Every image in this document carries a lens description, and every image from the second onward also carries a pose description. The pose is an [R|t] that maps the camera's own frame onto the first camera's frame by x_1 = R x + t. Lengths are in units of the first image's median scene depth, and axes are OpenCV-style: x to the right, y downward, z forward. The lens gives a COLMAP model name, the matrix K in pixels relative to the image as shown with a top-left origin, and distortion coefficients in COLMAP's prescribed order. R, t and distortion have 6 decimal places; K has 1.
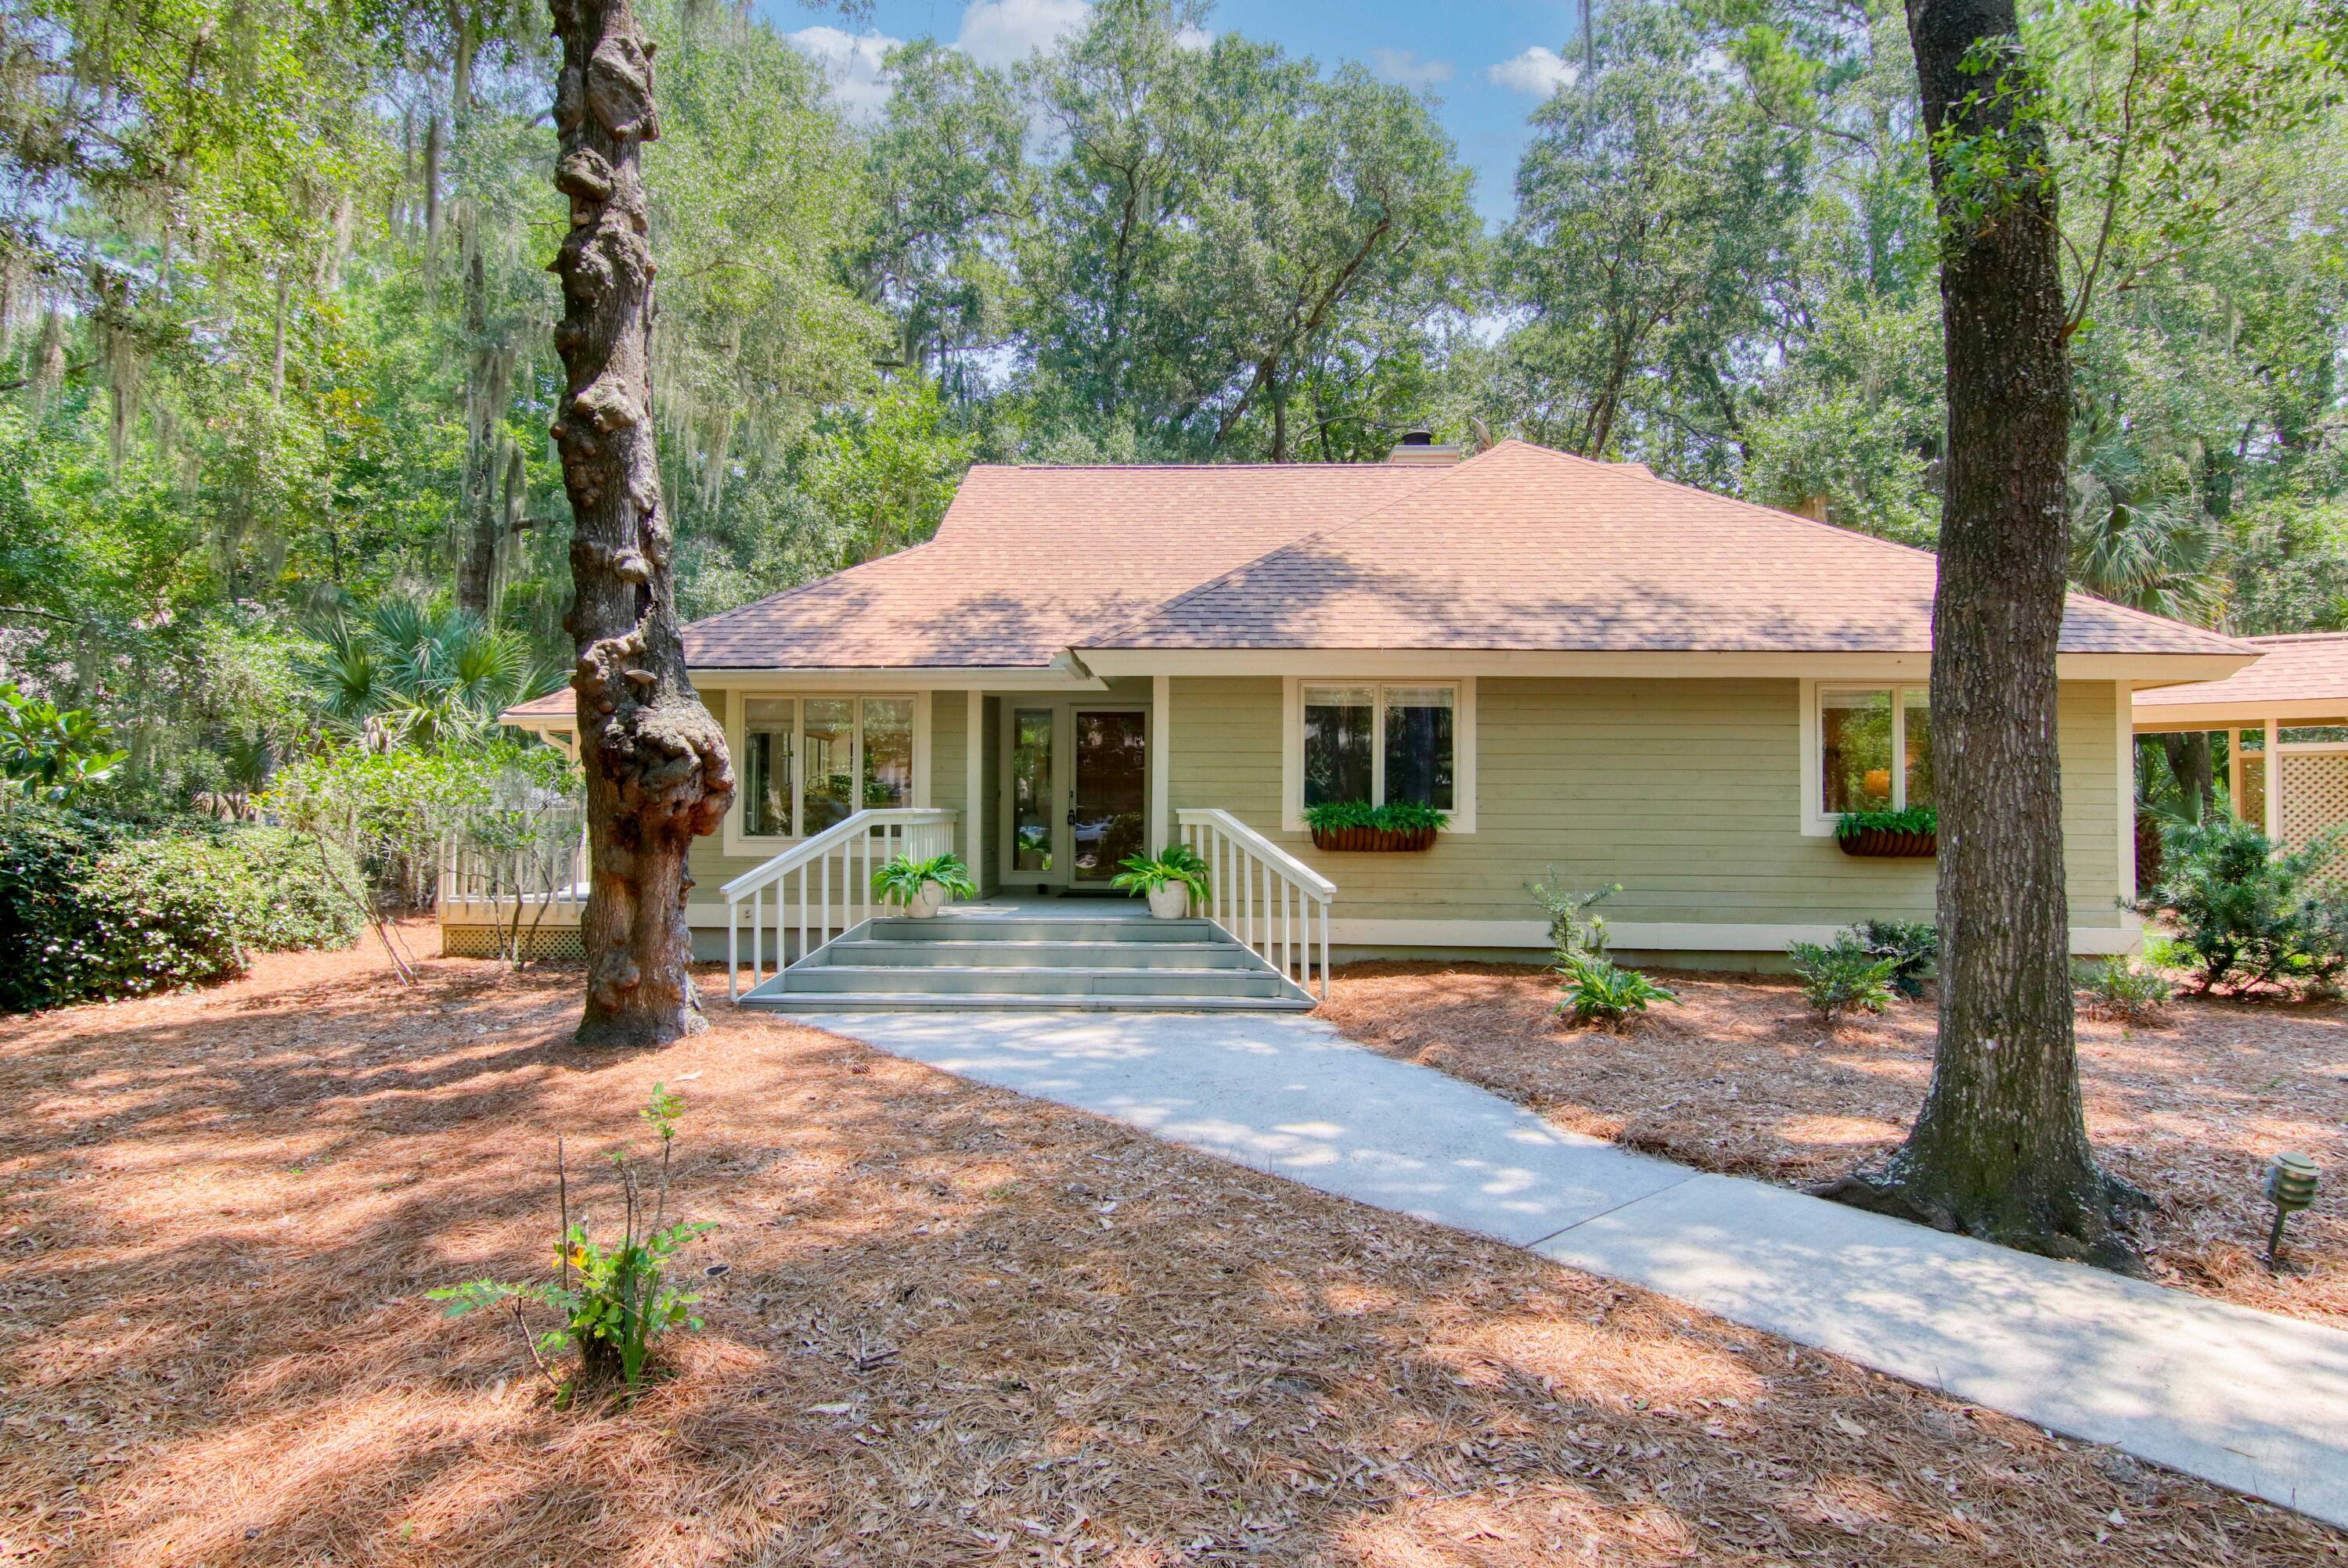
lens RADIAL K [[1235.1, 0, 1163.6], [0, 1235.1, 783.1], [0, 0, 1]] dist [-0.007962, -0.002658]
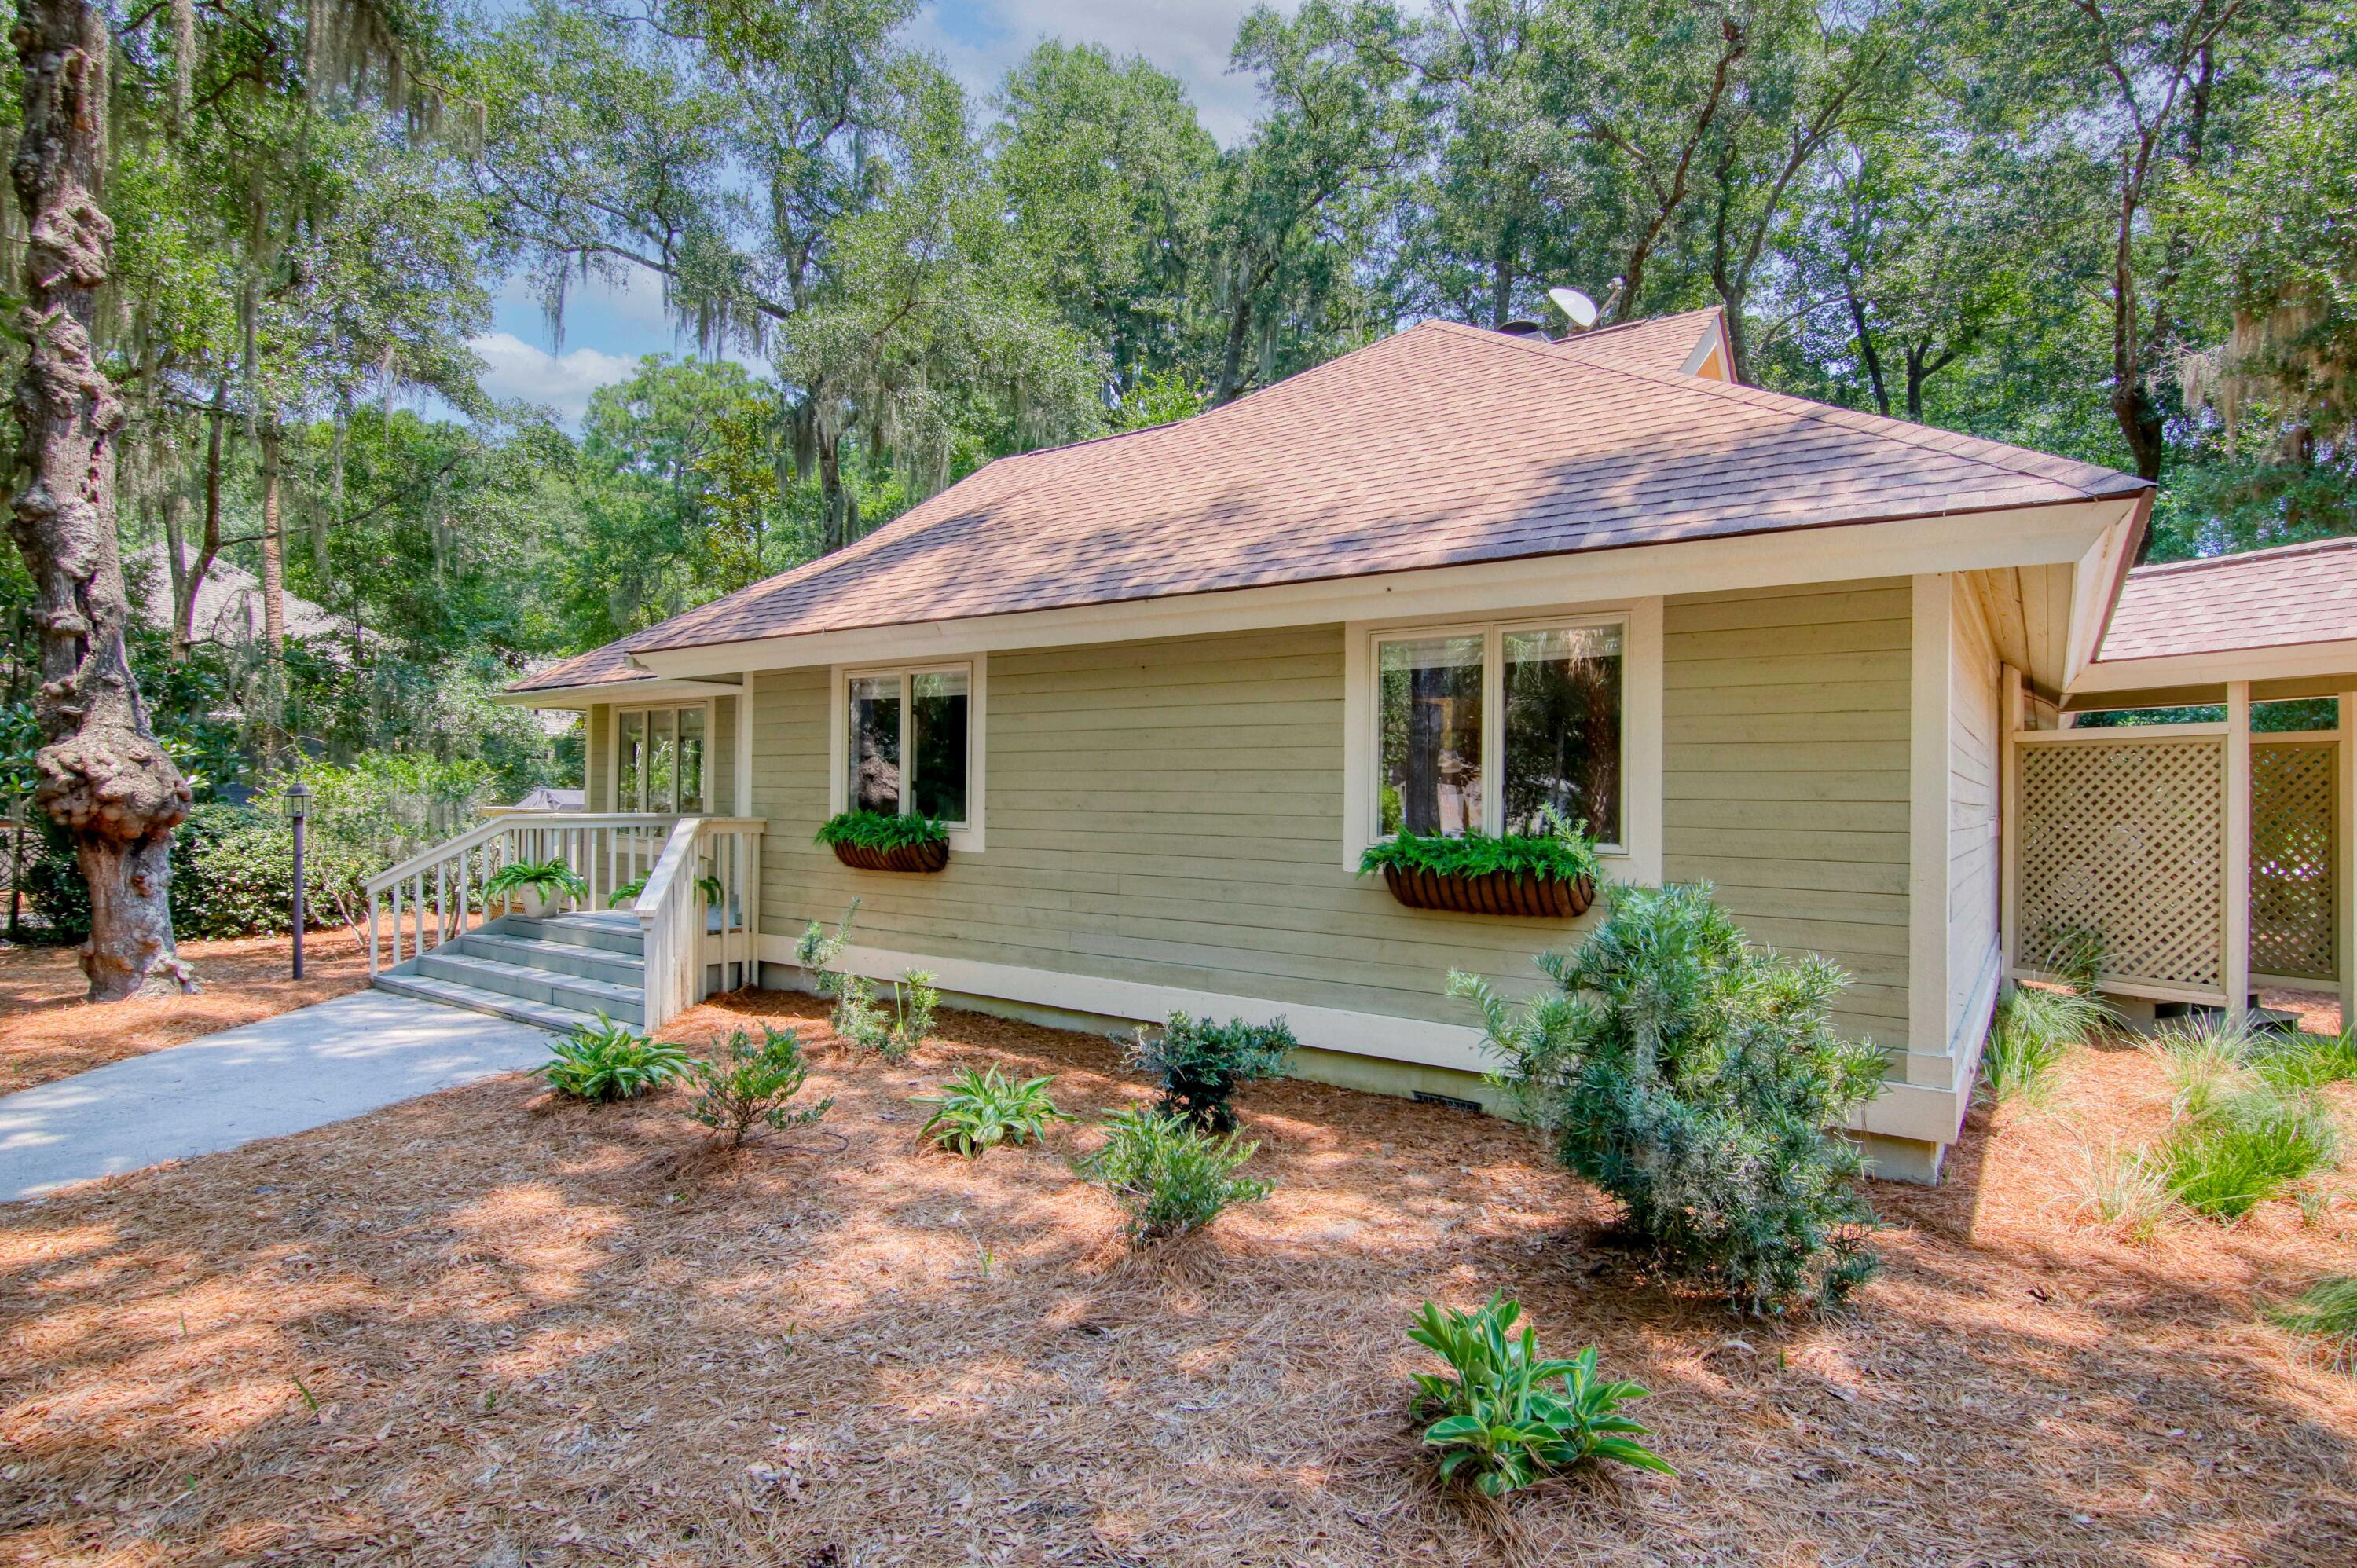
lens RADIAL K [[1239.9, 0, 1194.2], [0, 1239.9, 776.8], [0, 0, 1]] dist [-0.007962, -0.002658]
pose [[0.800496, -0.006342, -0.599304, 0.965847], [0.008316, 0.999965, 0.000526, -0.008141], [0.599280, -0.005405, 0.800521, 0.527291]]
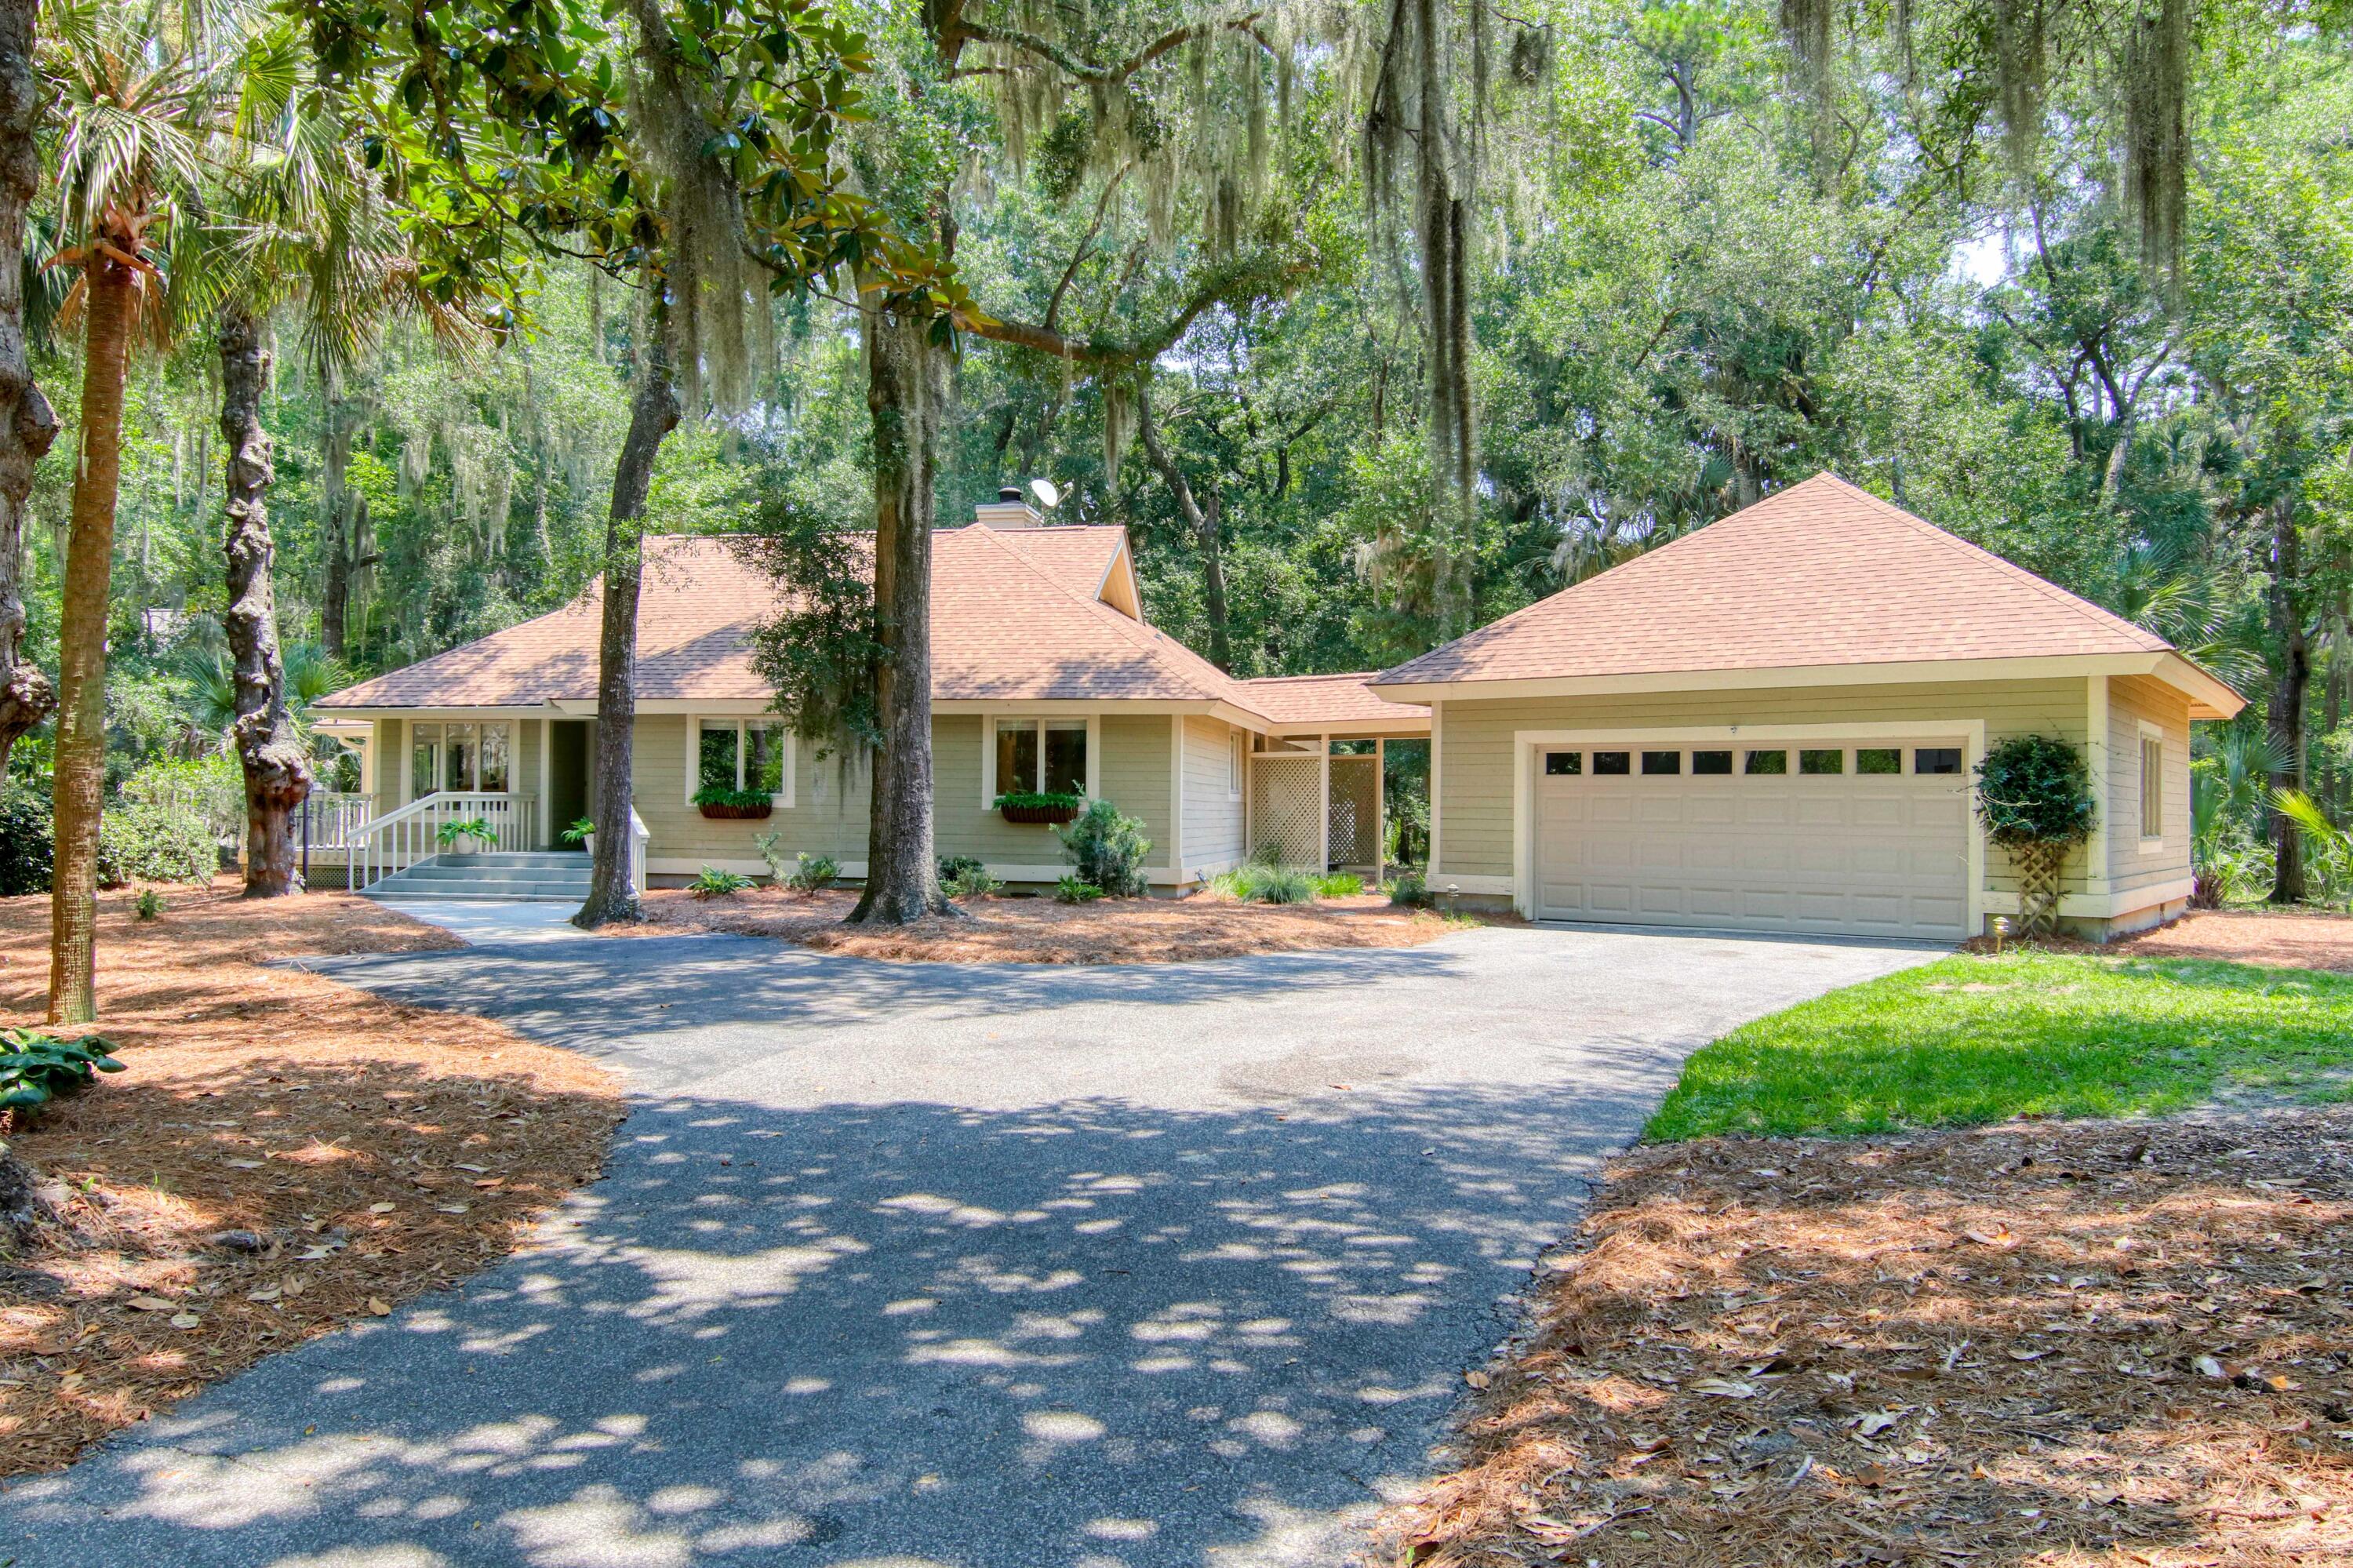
lens RADIAL K [[1725.4, 0, 1183.7], [0, 1725.4, 783.2], [0, 0, 1]] dist [-0.025162, -0.012170]
pose [[0.990499, 0.002992, -0.137487, 1.265420], [-0.001942, 0.999968, 0.007772, -0.014688], [0.137506, -0.007431, 0.990473, -1.405788]]
